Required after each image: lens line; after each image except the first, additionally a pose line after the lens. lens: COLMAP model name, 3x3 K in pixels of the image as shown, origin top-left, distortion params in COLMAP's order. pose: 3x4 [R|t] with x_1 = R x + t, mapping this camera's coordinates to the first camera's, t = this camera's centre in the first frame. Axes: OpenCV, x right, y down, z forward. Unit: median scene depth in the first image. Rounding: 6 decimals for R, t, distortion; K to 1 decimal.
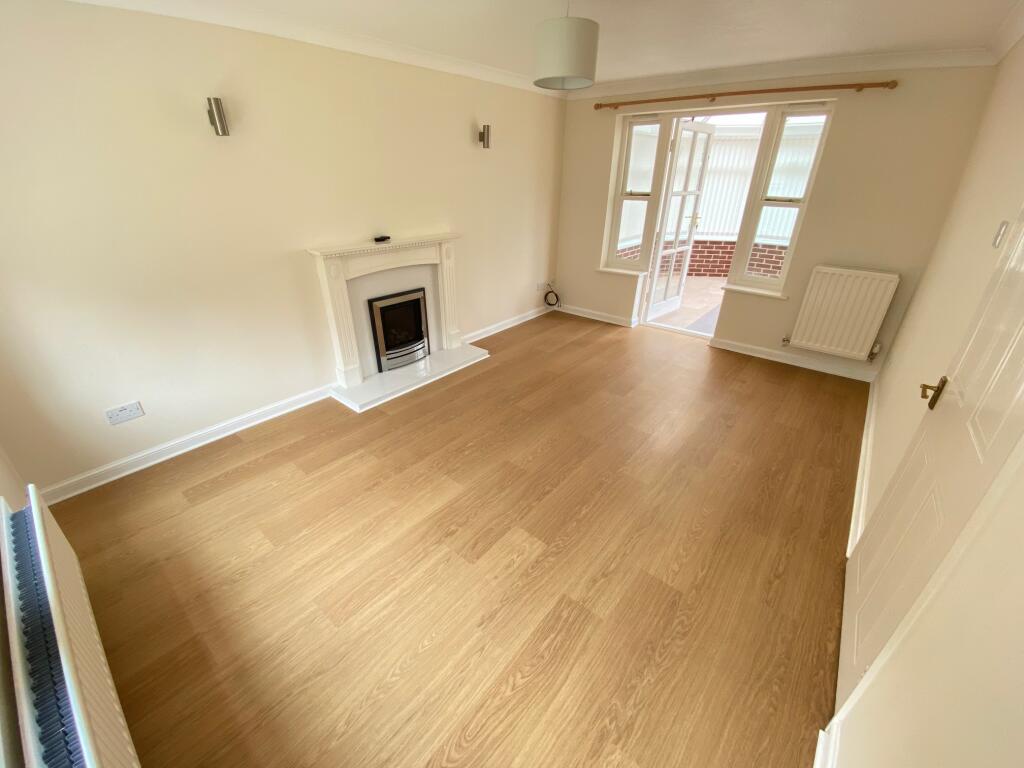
lens RADIAL K [[416.0, 0, 508.2], [0, 416.0, 382.1], [0, 0, 1]] dist [0.033566, -0.026393]
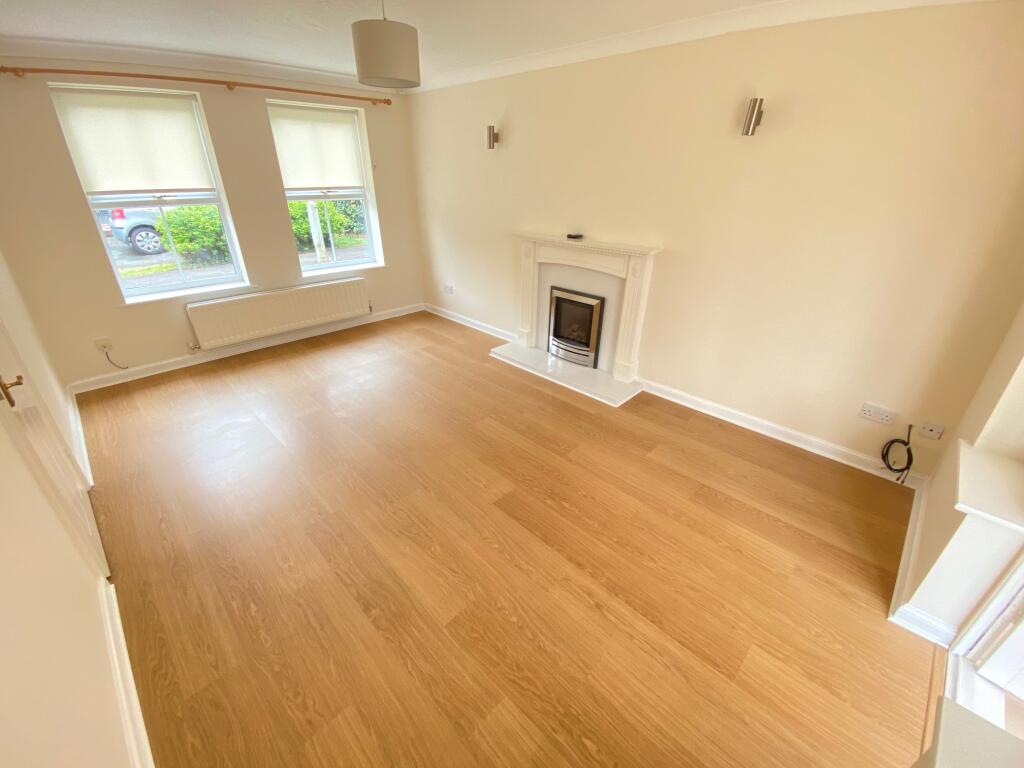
lens RADIAL K [[416.0, 0, 508.2], [0, 416.0, 382.1], [0, 0, 1]] dist [0.033566, -0.026393]
pose [[-0.091314, 0.437849, -0.894399, 0.722017], [-0.450779, 0.782687, 0.429184, -0.381063], [0.887953, 0.442367, 0.125903, 0.778293]]
